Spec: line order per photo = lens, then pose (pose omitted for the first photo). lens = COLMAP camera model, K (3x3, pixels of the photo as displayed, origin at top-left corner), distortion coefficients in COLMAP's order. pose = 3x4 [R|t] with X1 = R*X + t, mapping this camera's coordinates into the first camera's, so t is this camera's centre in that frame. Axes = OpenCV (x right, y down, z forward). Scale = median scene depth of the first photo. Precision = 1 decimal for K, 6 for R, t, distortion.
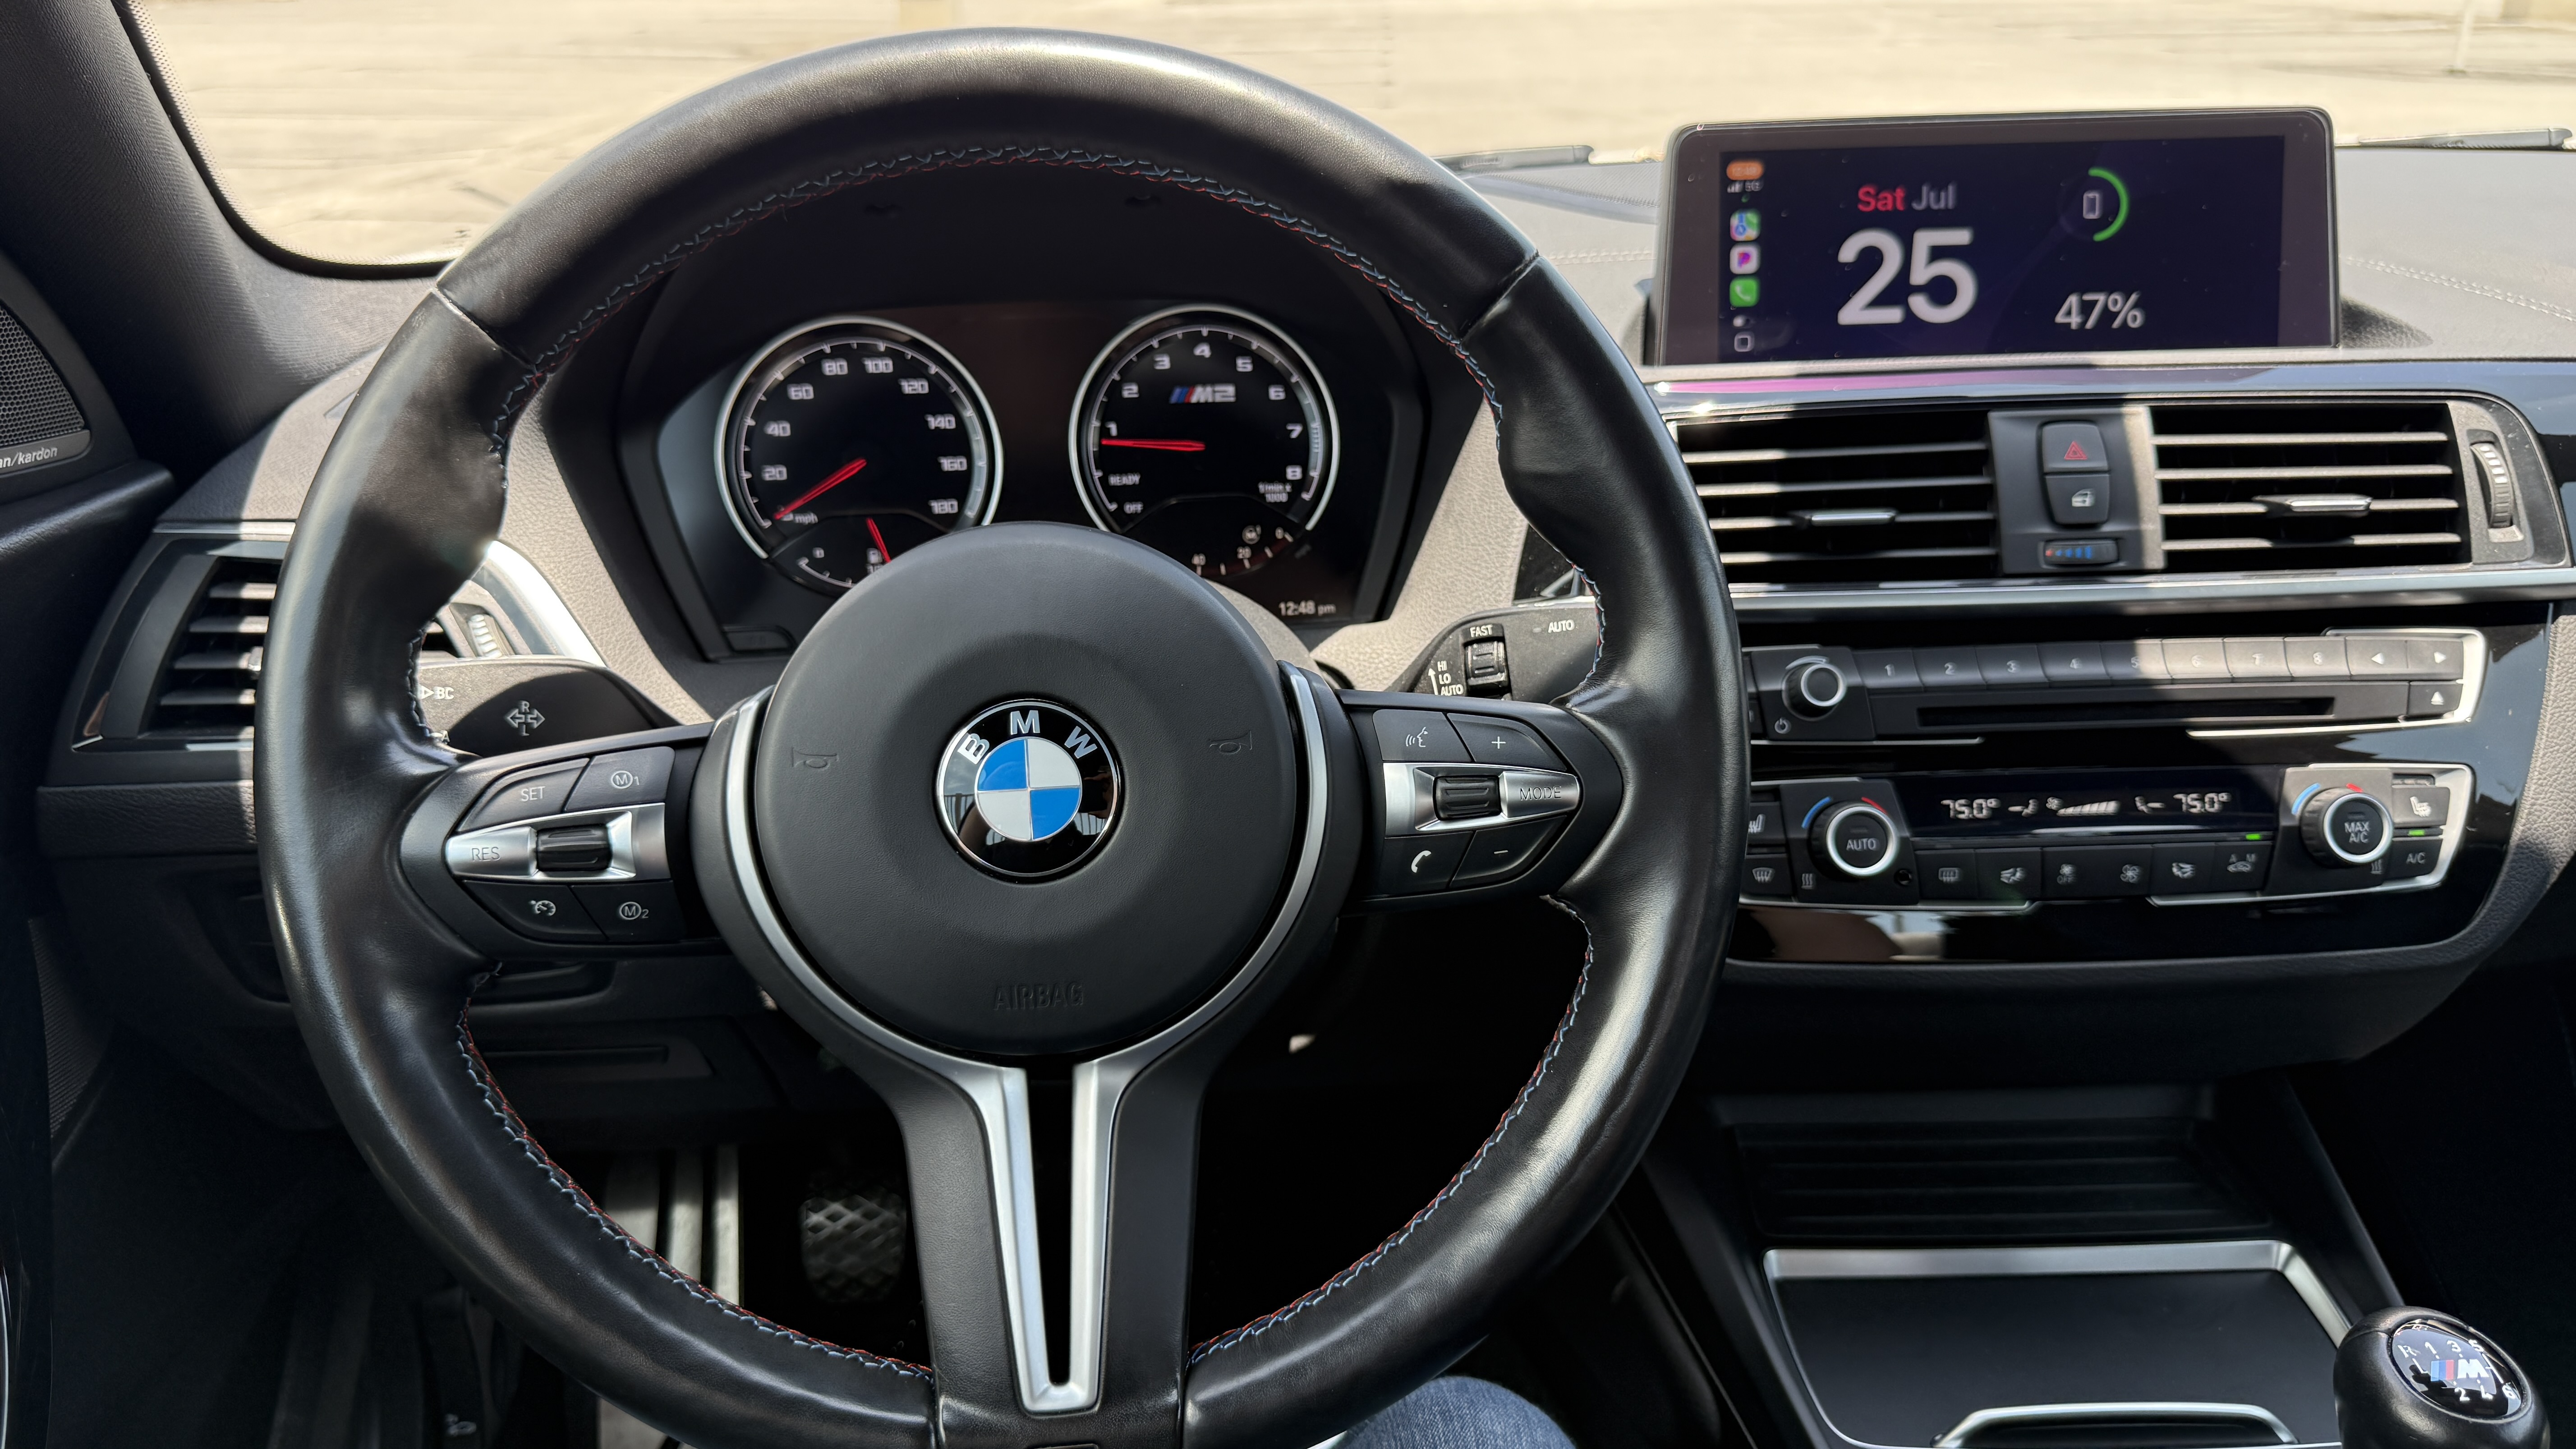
lens RADIAL K [[1733.8, 0, 1140.3], [0, 1733.8, 761.7], [0, 0, 1]] dist [0.103043, -0.161334]
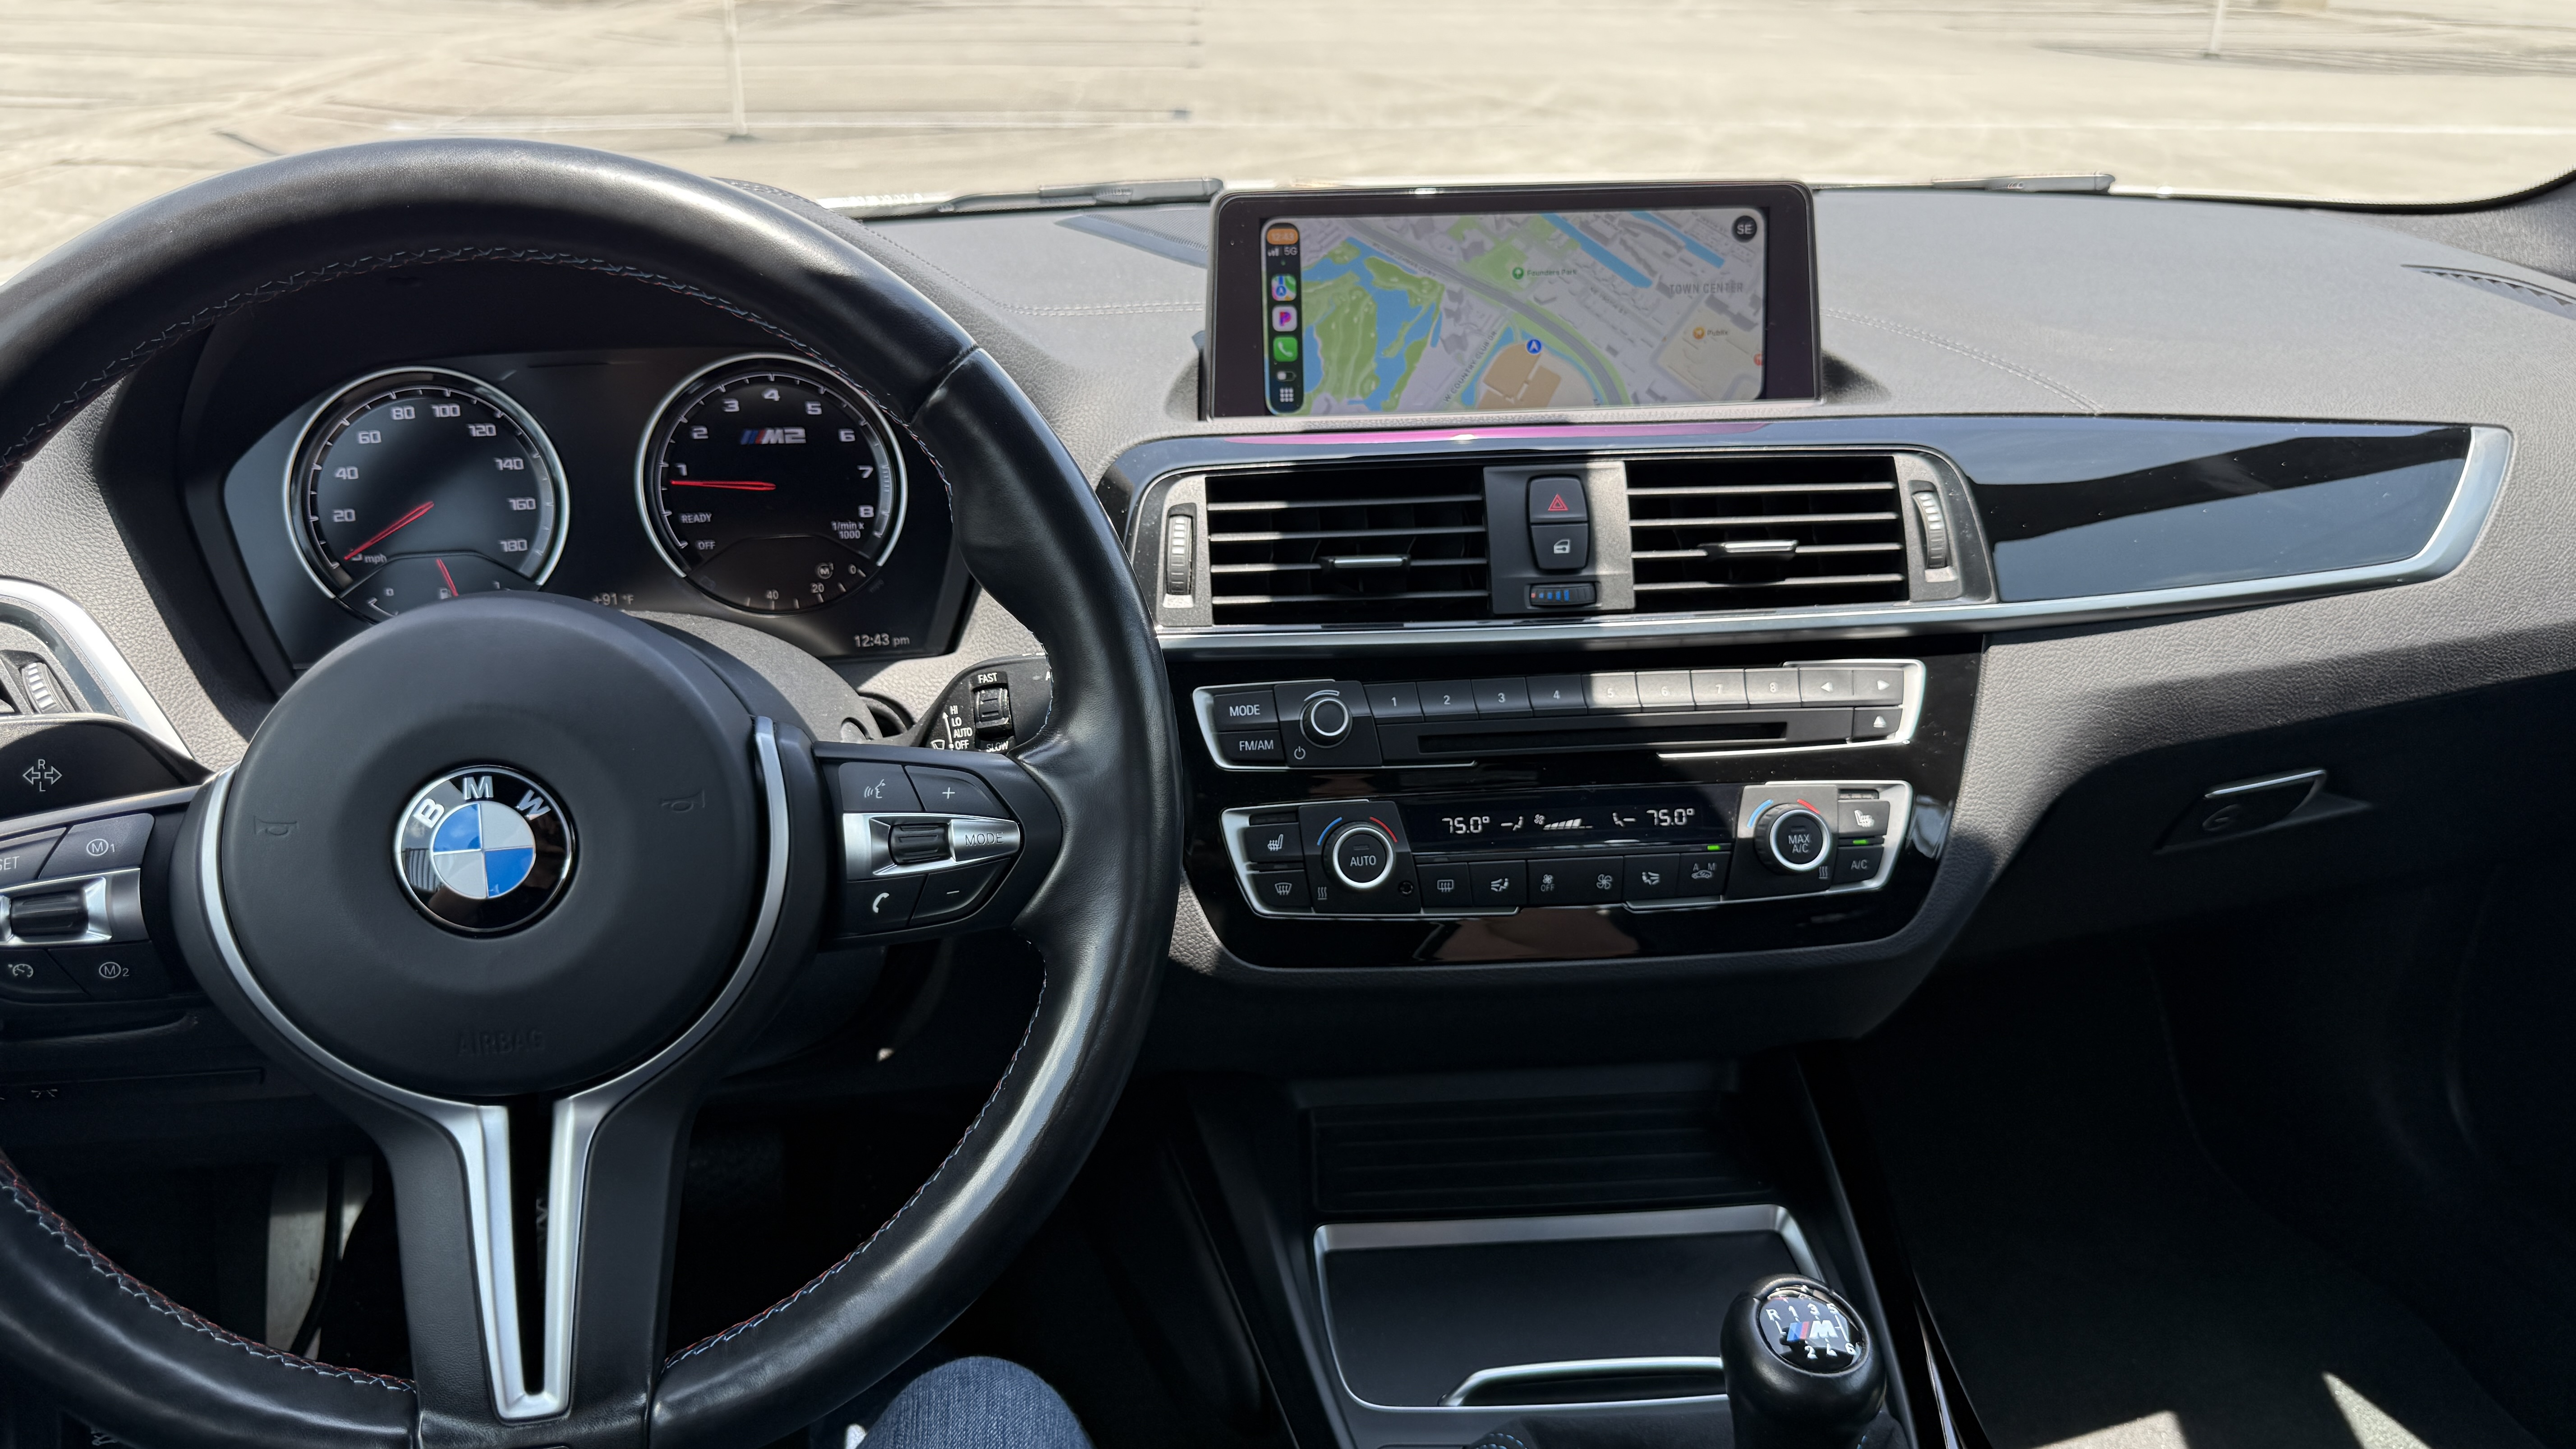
lens RADIAL K [[1844.5, 0, 1289.8], [0, 1844.5, 734.6], [0, 0, 1]] dist [-0.010160, -0.012167]
pose [[0.994348, -0.013082, 0.105359, 0.242403], [0.010909, 0.999716, 0.021169, -0.057503], [-0.105606, -0.019900, 0.994209, -0.138433]]
